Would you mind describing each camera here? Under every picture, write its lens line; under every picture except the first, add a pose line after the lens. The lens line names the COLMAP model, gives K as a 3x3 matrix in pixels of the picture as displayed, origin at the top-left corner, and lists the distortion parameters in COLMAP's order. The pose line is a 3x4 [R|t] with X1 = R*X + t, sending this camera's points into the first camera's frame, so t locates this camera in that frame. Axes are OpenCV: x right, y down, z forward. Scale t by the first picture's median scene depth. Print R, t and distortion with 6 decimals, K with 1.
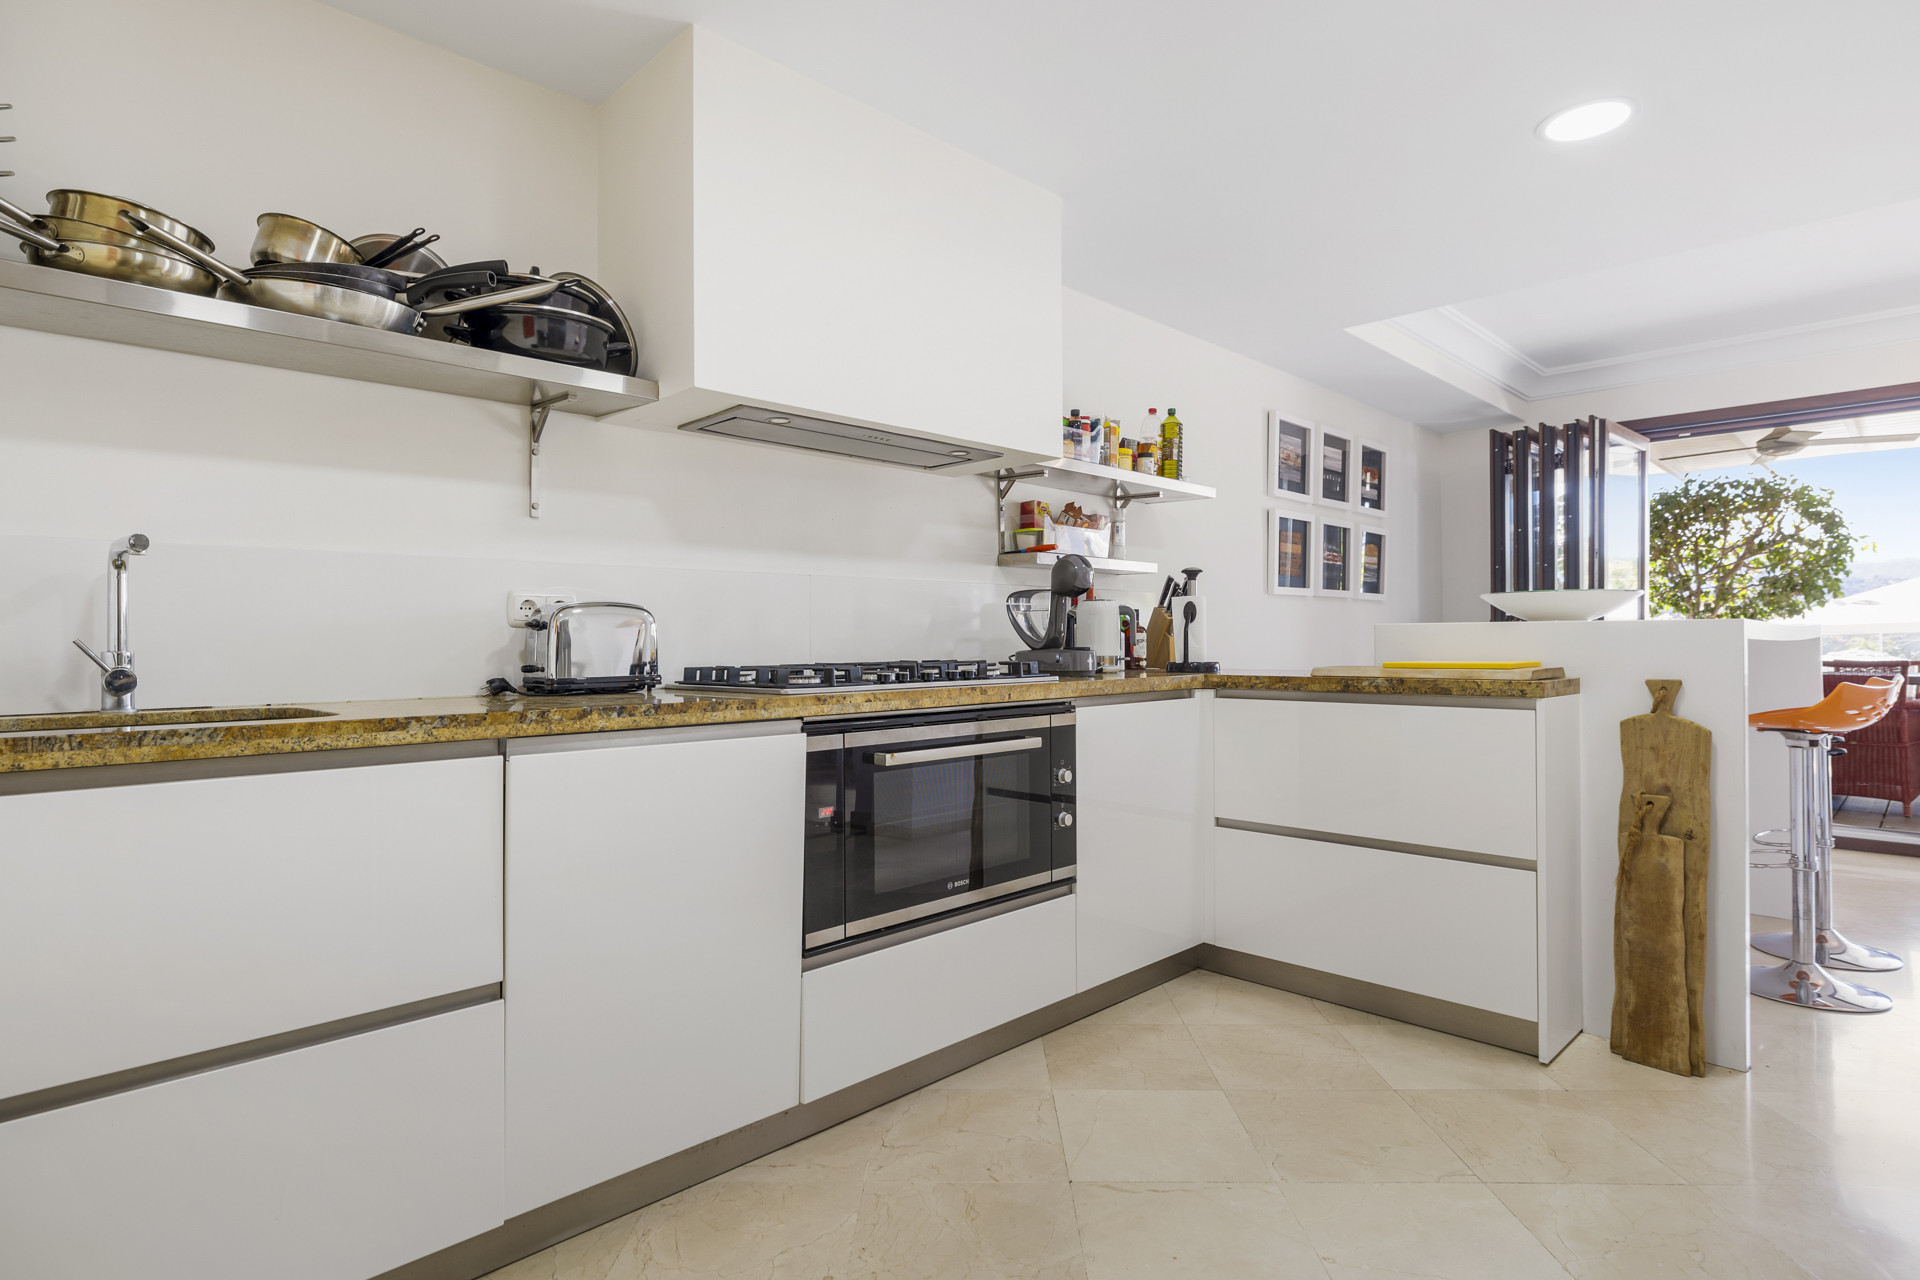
lens RADIAL K [[950.8, 0, 958.6], [0, 950.8, 640.7], [0, 0, 1]] dist [-0.023713, -0.000101]
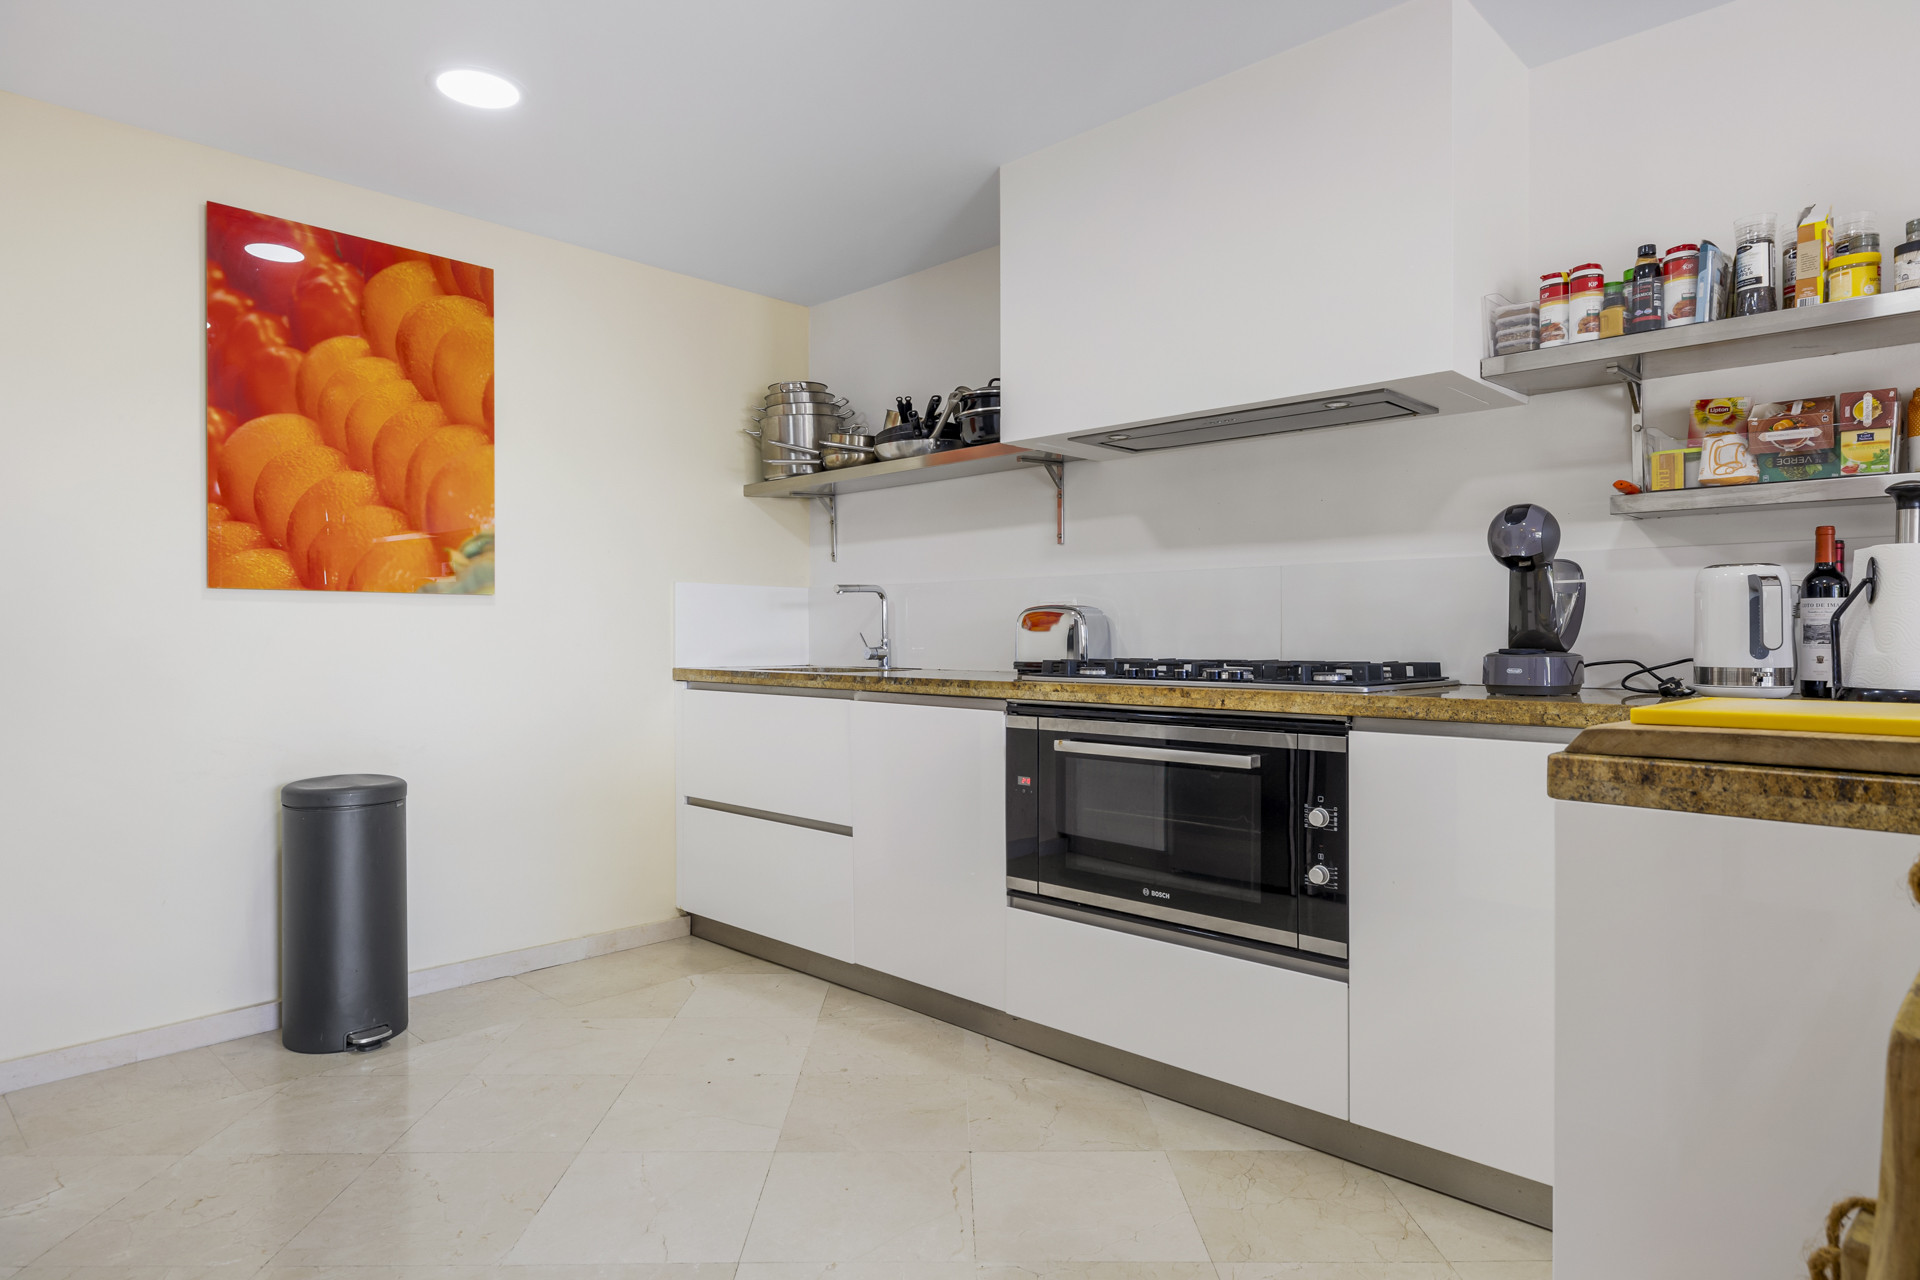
lens RADIAL K [[1087.6, 0, 957.8], [0, 1087.6, 632.4], [0, 0, 1]] dist [-0.007938, -0.000407]
pose [[0.057298, 0.003581, -0.998351, 1.086214], [0.001625, 0.999992, 0.003680, -0.009351], [0.998356, -0.001833, 0.057291, 0.752120]]
